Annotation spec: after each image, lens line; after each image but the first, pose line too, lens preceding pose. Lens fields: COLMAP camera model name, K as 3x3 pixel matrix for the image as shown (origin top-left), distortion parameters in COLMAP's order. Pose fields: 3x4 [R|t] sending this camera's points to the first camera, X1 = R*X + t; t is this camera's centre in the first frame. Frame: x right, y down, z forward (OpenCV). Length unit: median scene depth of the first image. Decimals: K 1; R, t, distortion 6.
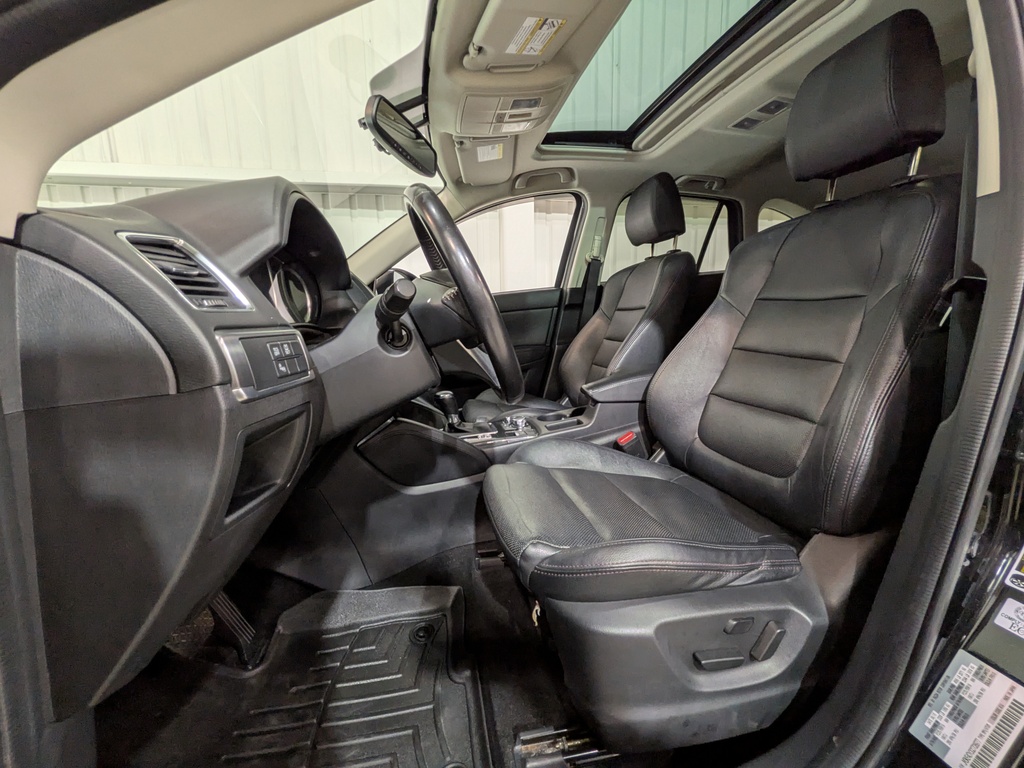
lens RADIAL K [[401.5, 0, 512.0], [0, 401.5, 384.0], [0, 0, 1]] dist [0.000107, -0.000021]
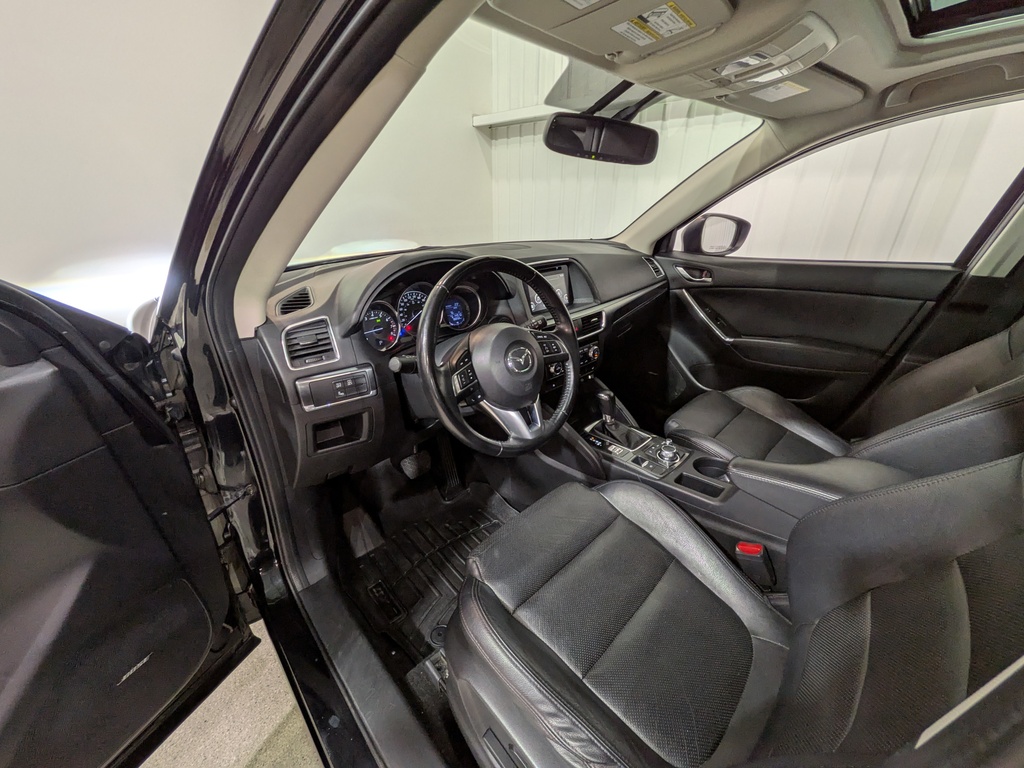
lens RADIAL K [[401.5, 0, 512.0], [0, 401.5, 384.0], [0, 0, 1]] dist [0.000107, -0.000021]
pose [[0.529559, 0.390473, -0.753059, 0.331305], [-0.157908, 0.917616, 0.364755, -0.234476], [0.833446, -0.074245, 0.547590, 0.162686]]
